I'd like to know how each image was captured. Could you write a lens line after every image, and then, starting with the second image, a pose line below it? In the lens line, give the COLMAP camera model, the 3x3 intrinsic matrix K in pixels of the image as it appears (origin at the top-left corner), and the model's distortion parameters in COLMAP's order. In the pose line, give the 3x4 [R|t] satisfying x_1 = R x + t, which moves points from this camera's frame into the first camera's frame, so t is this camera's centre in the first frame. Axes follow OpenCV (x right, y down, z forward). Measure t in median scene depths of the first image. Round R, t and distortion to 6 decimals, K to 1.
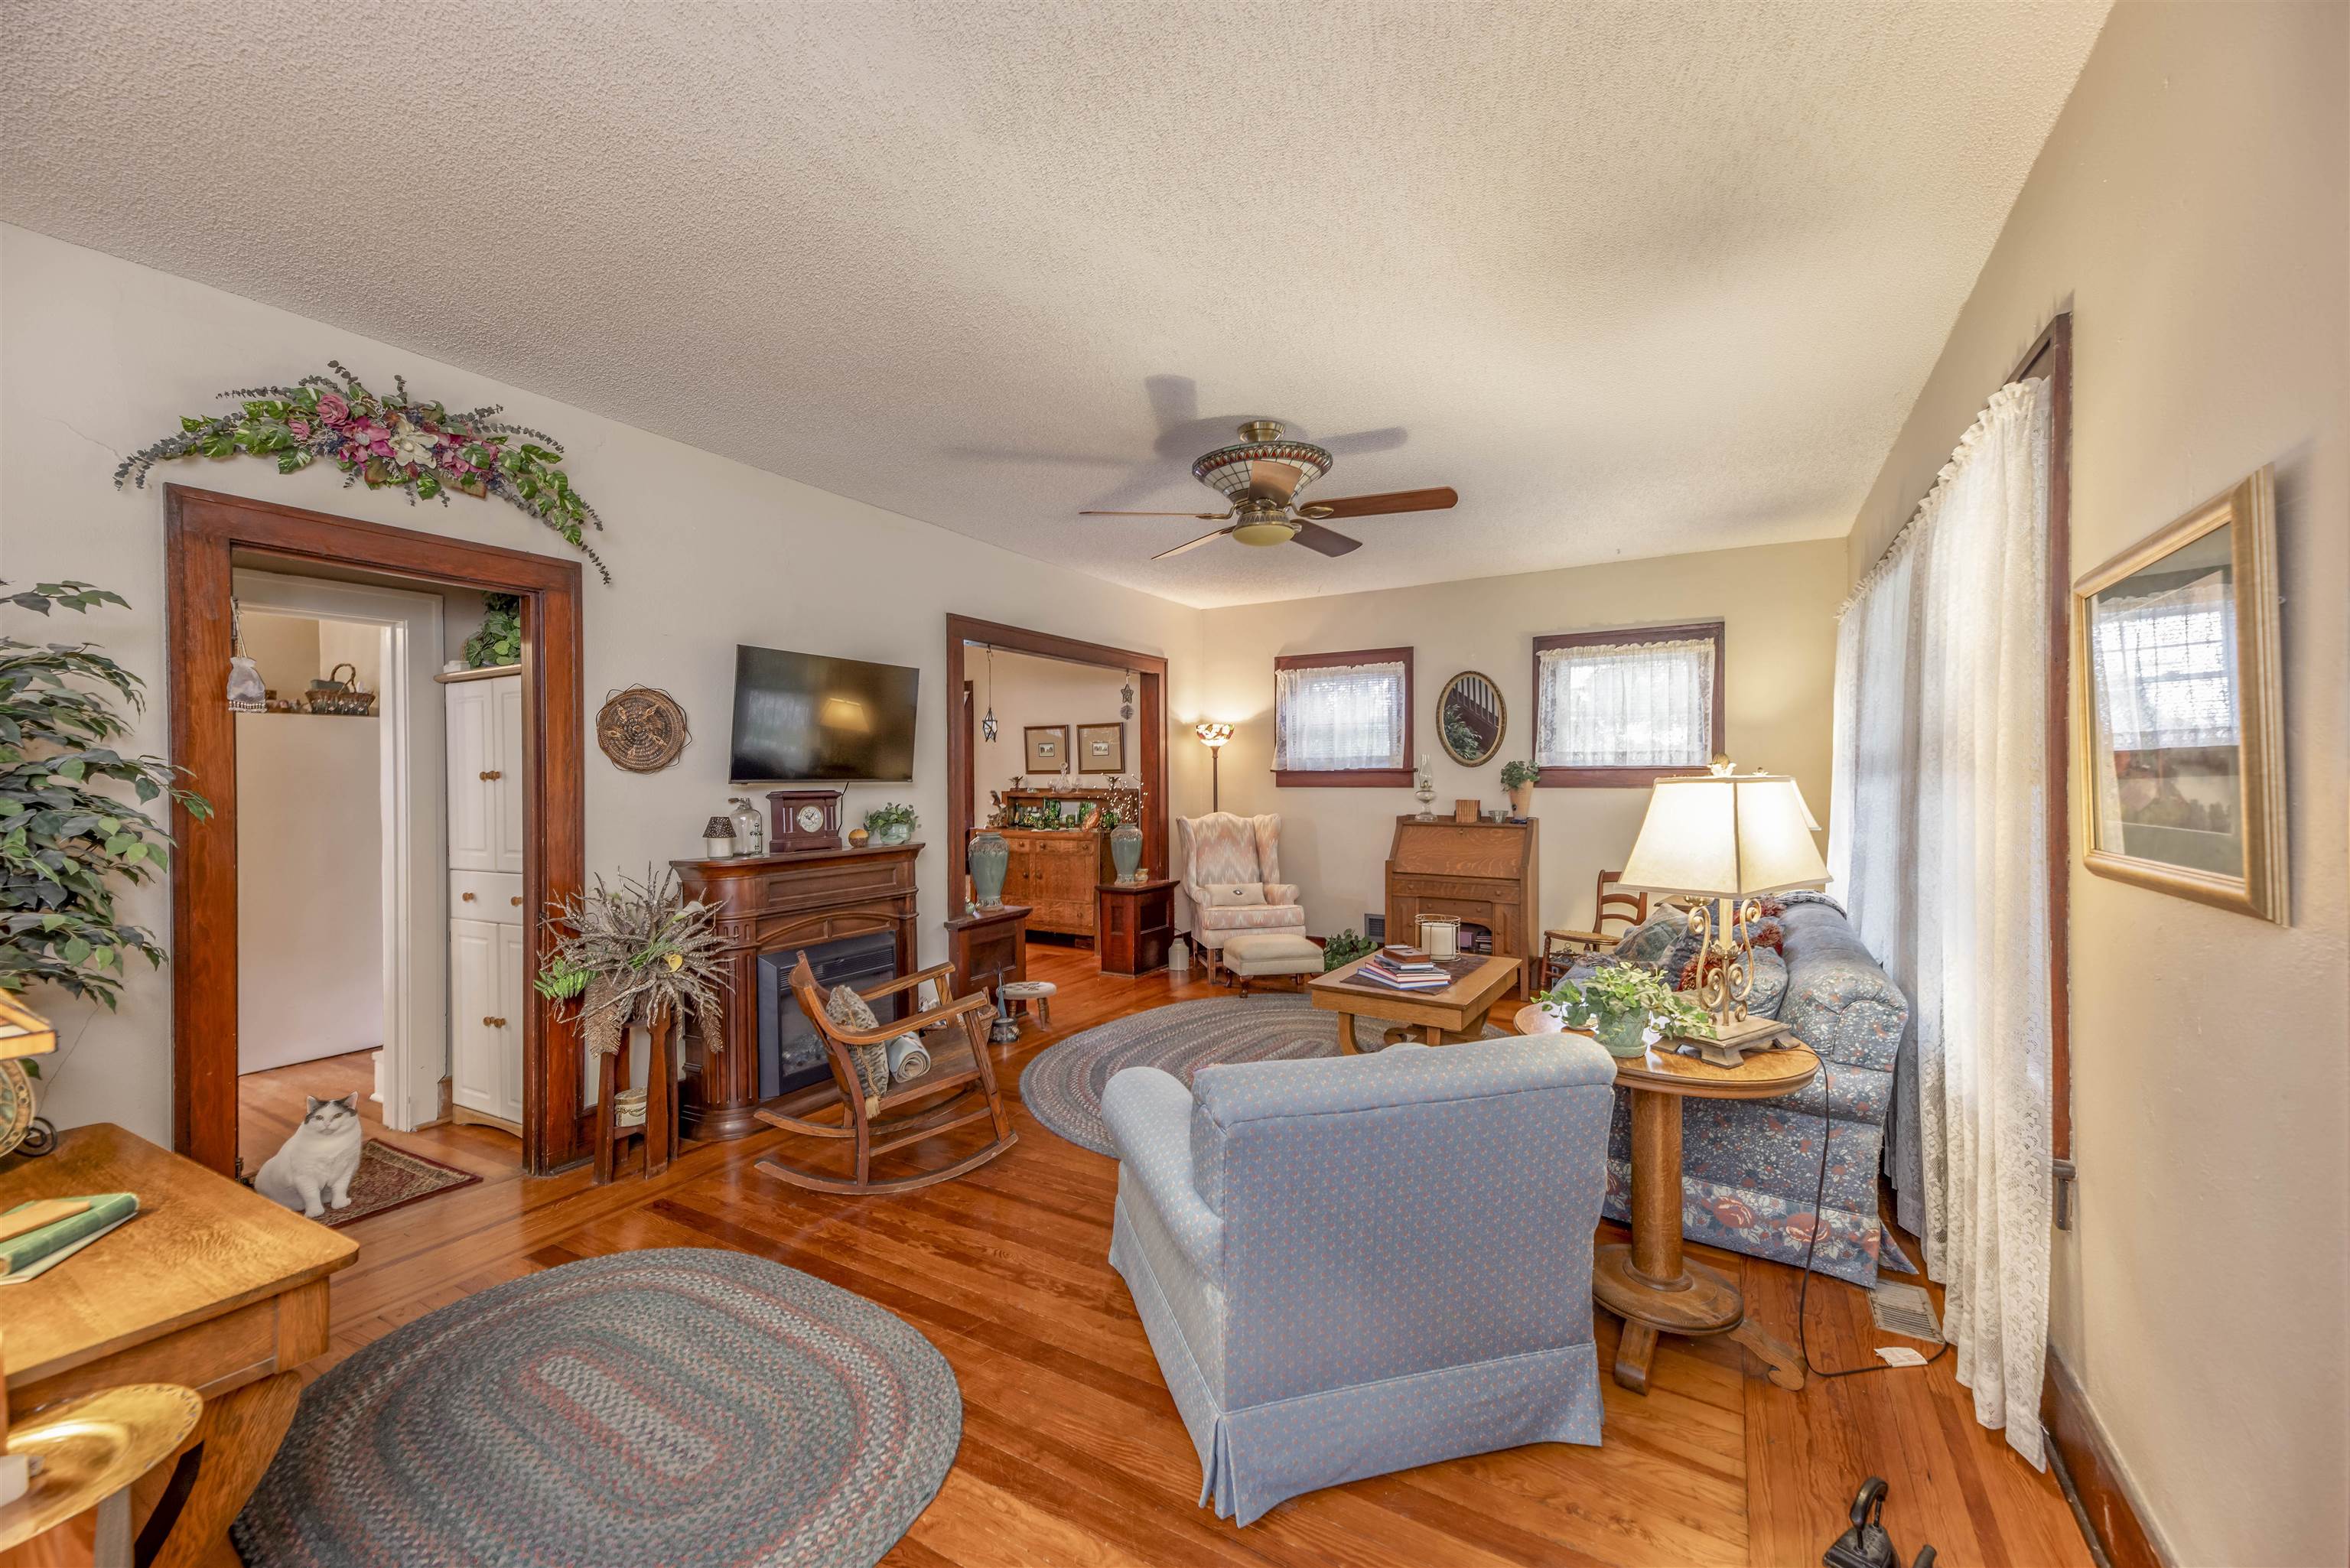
lens RADIAL K [[955.8, 0, 1220.5], [0, 955.8, 785.4], [0, 0, 1]] dist [0.000875, 0.000043]
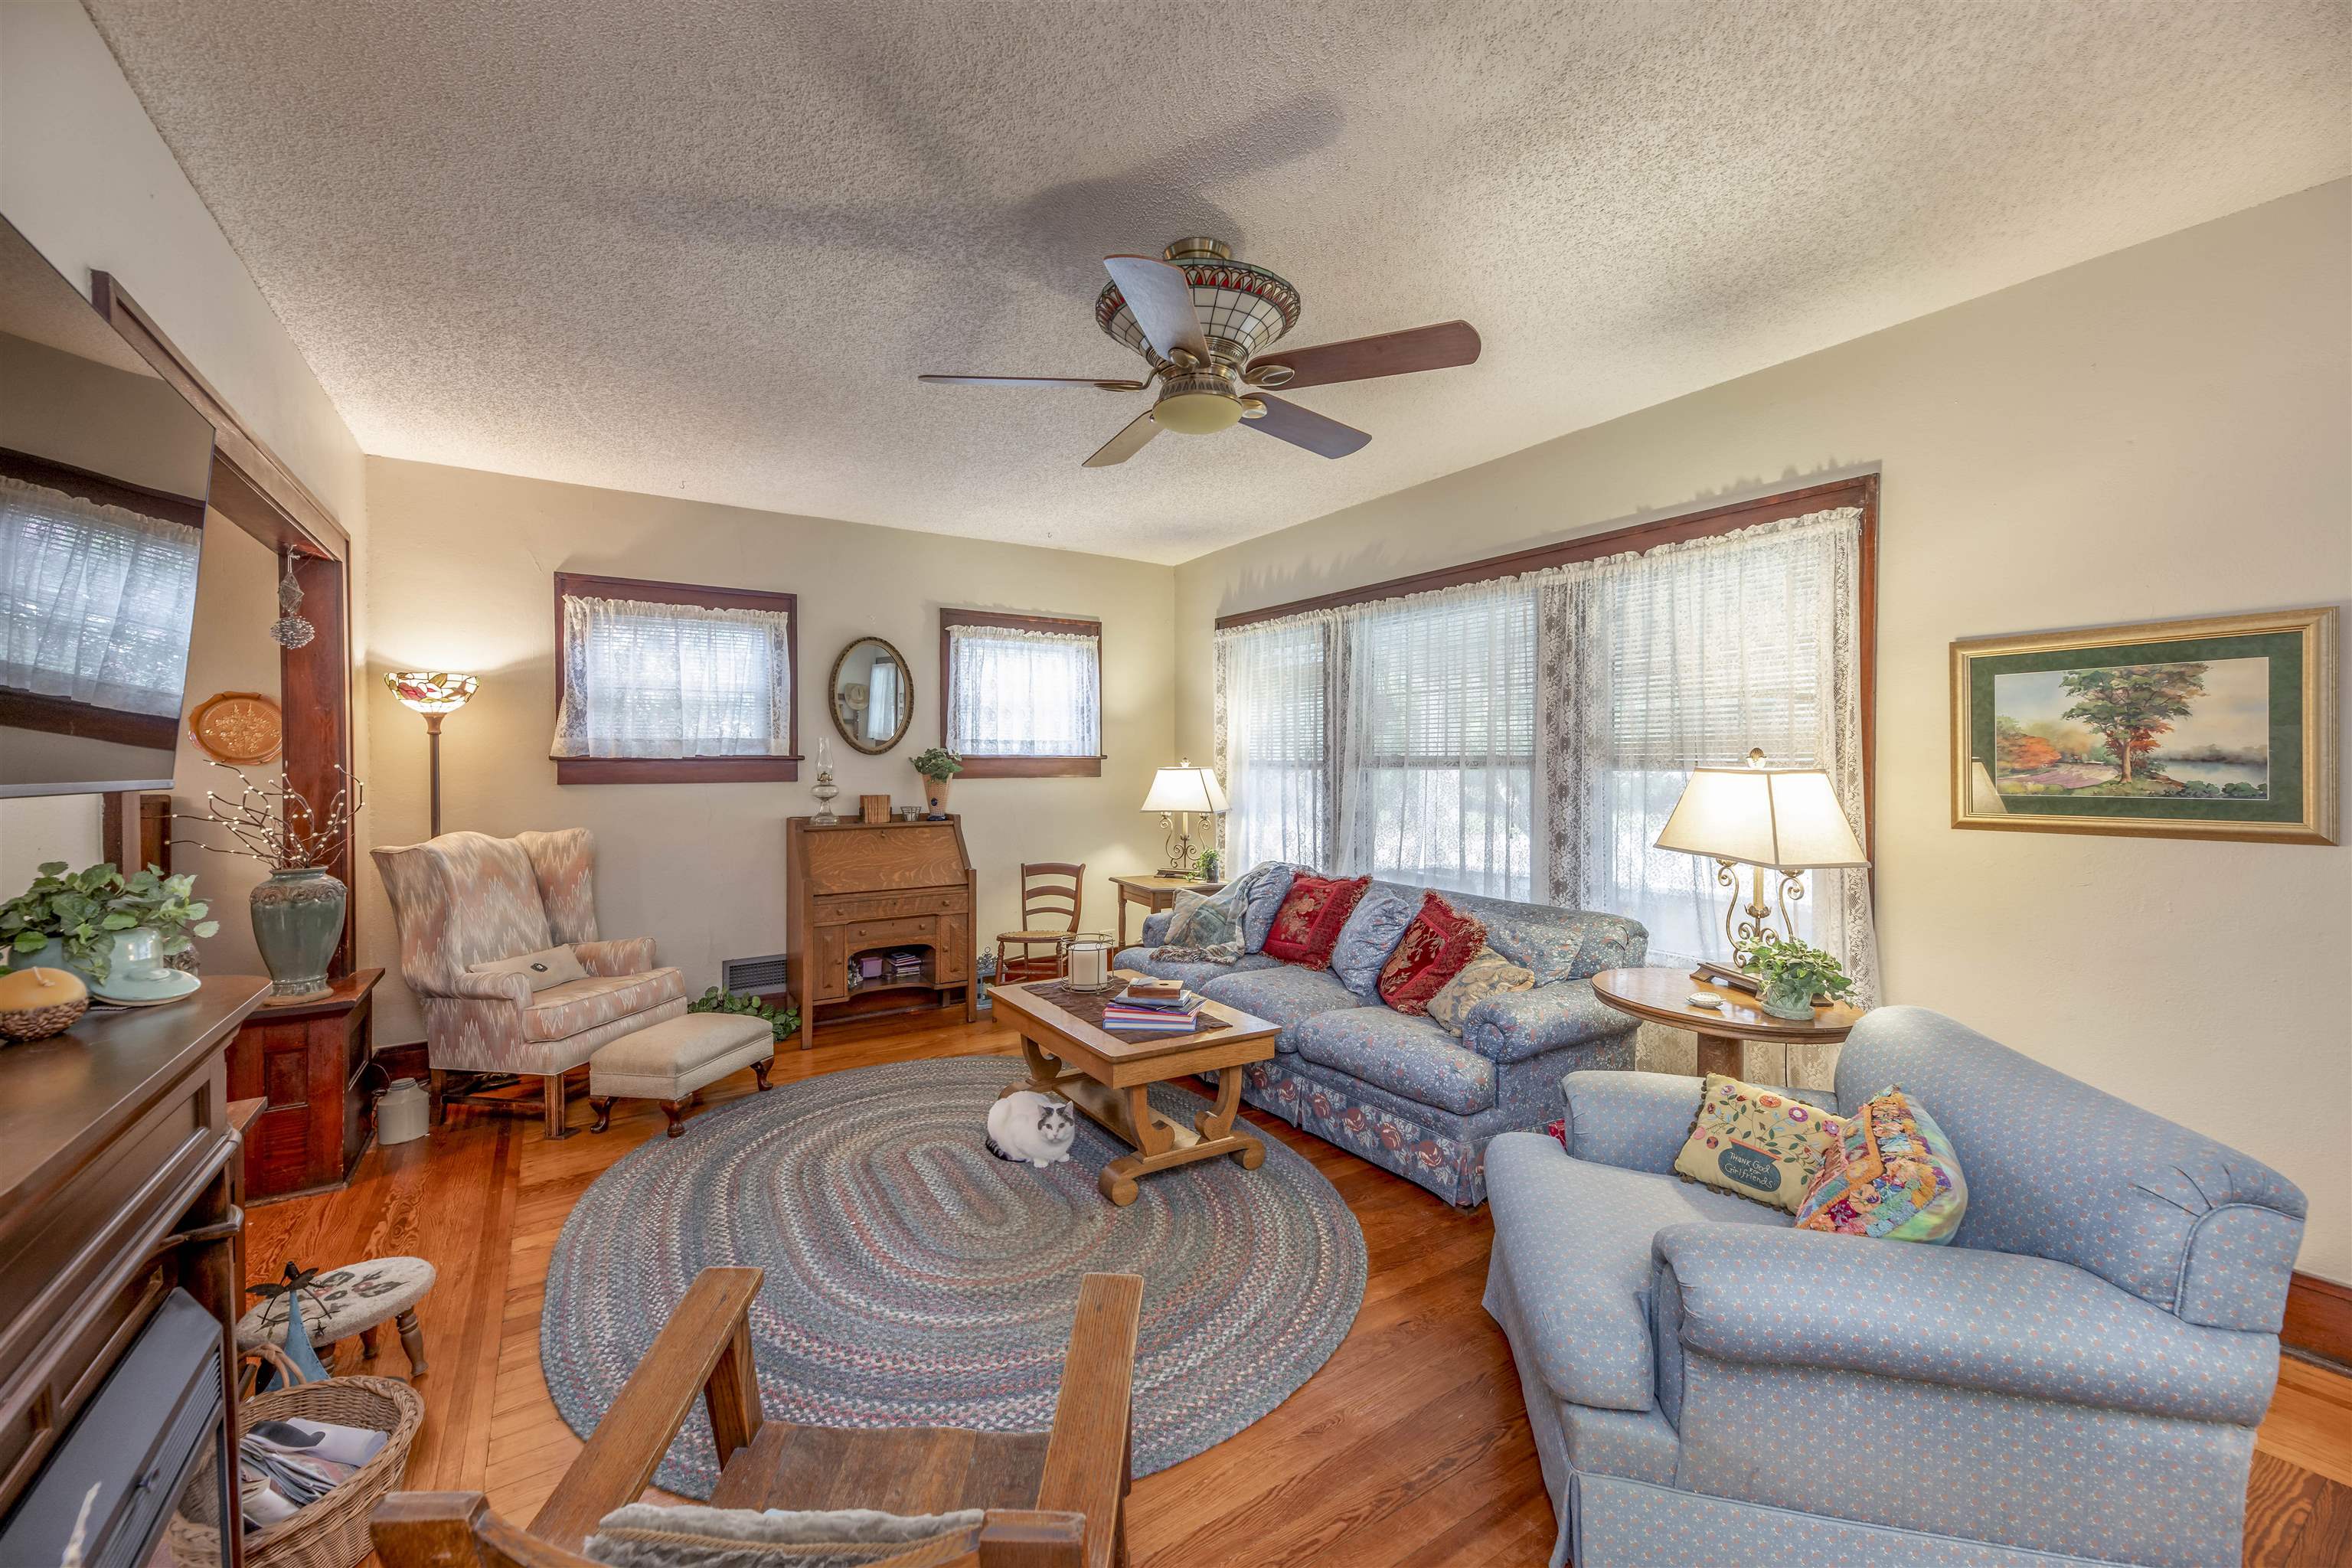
lens RADIAL K [[909.2, 0, 1176.0], [0, 909.2, 784.0], [0, 0, 1]] dist [0.023271, 0.000022]
pose [[0.451770, -0.021333, 0.891879, -0.307343], [0.008915, 0.999772, 0.019398, -0.007218], [-0.892090, -0.000812, 0.451857, 0.404165]]
